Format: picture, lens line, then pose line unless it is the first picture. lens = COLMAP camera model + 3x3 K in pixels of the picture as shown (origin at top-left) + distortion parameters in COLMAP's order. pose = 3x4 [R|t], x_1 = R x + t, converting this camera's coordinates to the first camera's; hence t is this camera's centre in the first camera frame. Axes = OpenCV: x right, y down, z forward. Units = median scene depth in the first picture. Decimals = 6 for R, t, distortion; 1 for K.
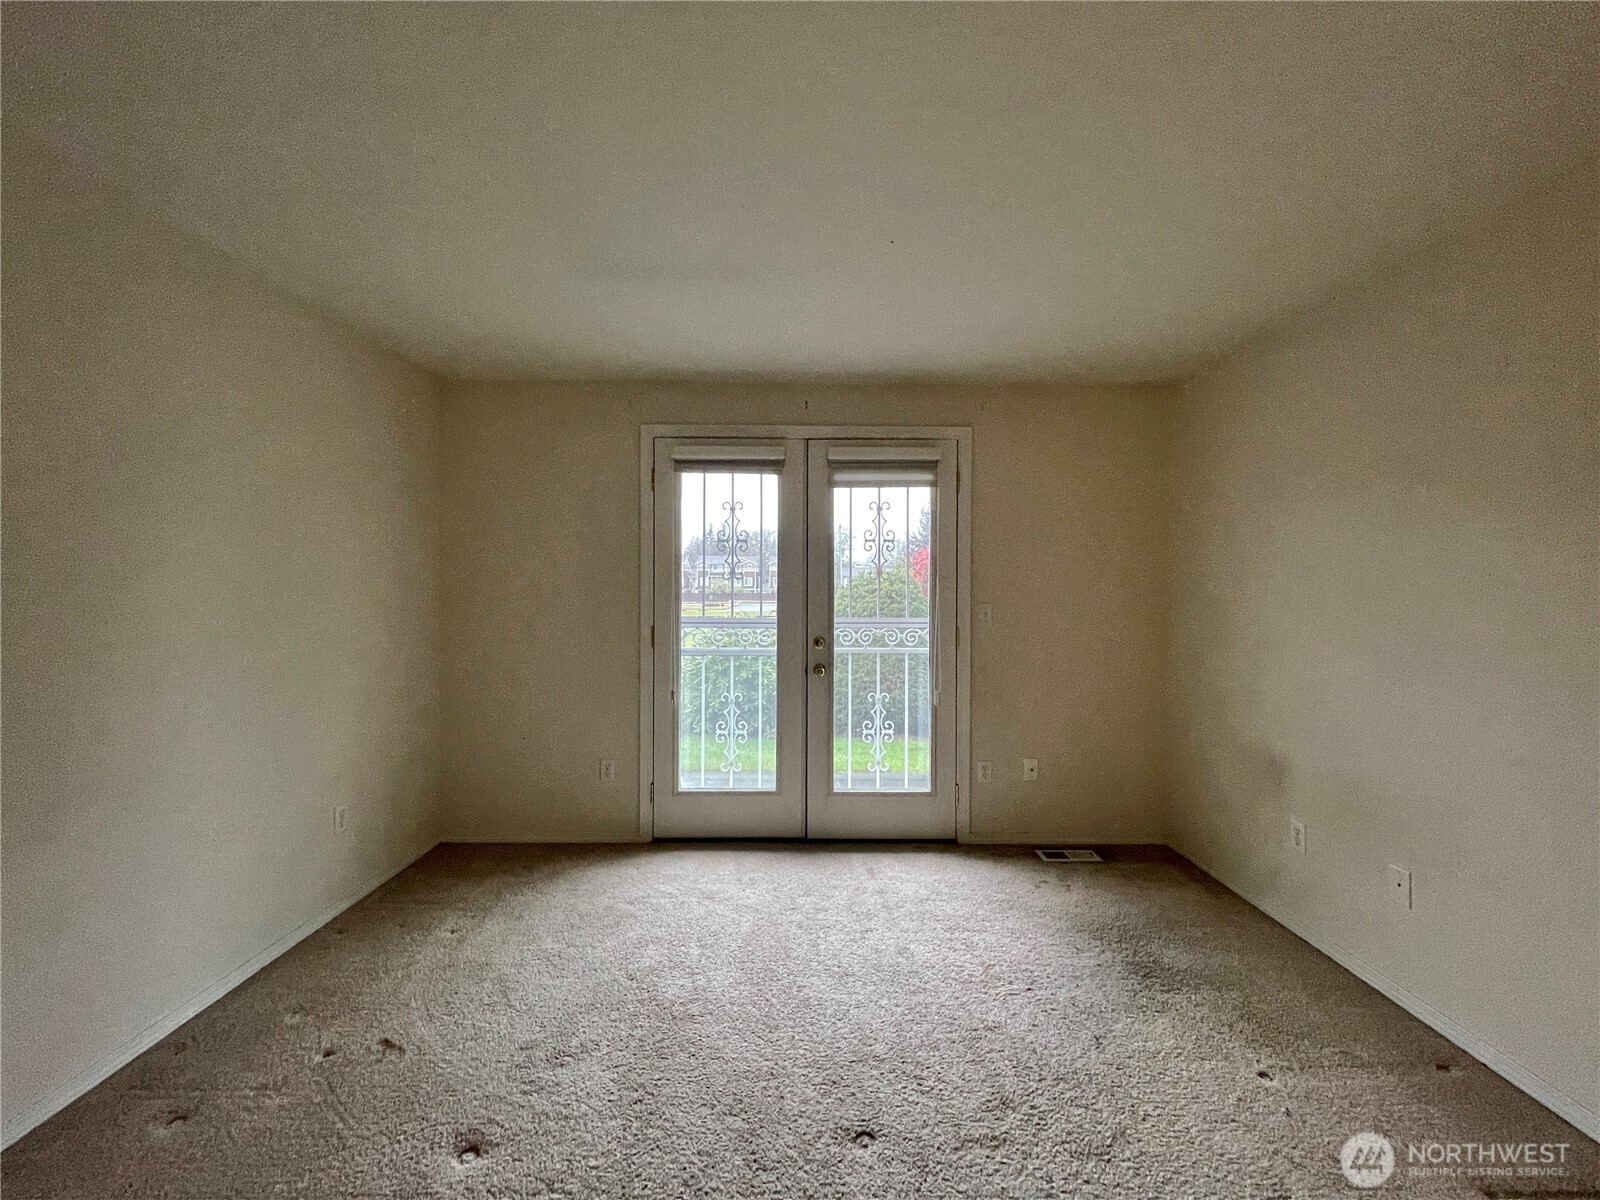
lens RADIAL K [[651.1, 0, 800.4], [0, 651.1, 594.9], [0, 0, 1]] dist [-0.001337, -0.000072]
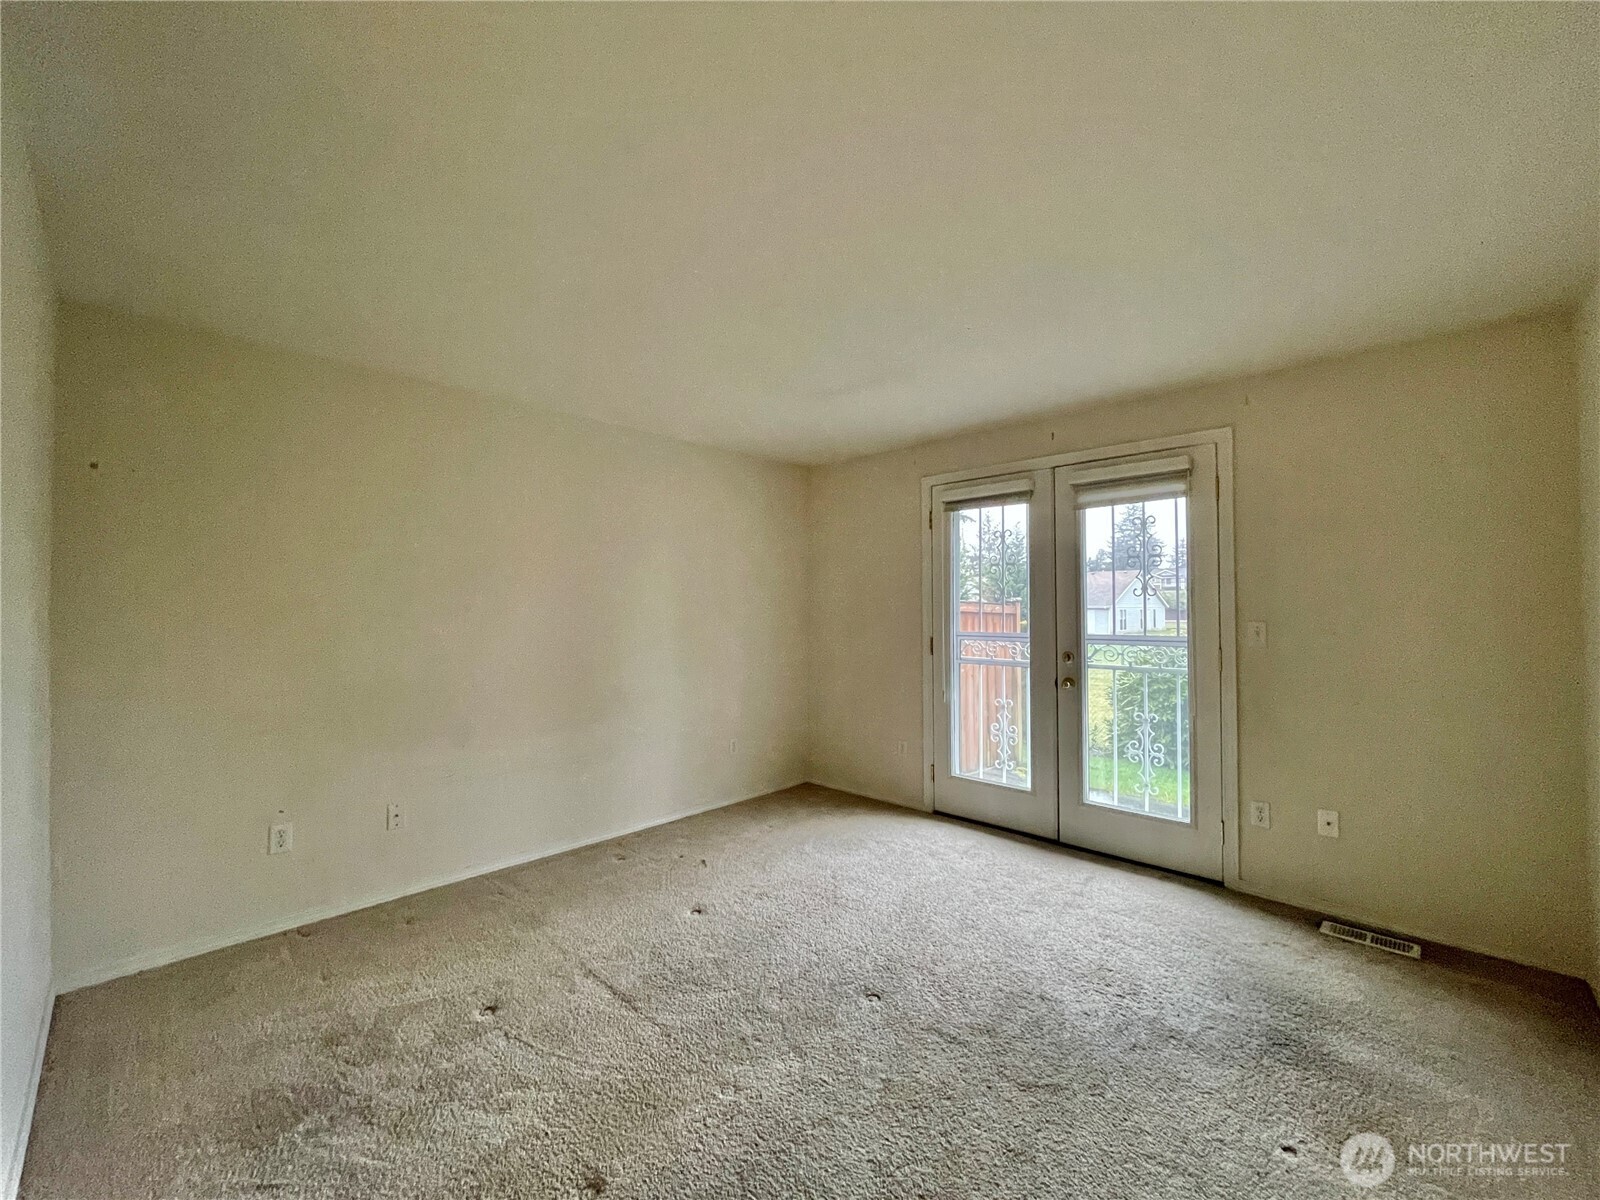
lens RADIAL K [[643.2, 0, 800.0], [0, 643.2, 600.0], [0, 0, 1]] dist [-0.000897, -0.000138]
pose [[0.715529, -0.017170, -0.698372, 0.452013], [-0.003213, 0.999606, -0.027868, 0.011428], [0.698576, 0.022184, 0.715192, -0.052636]]
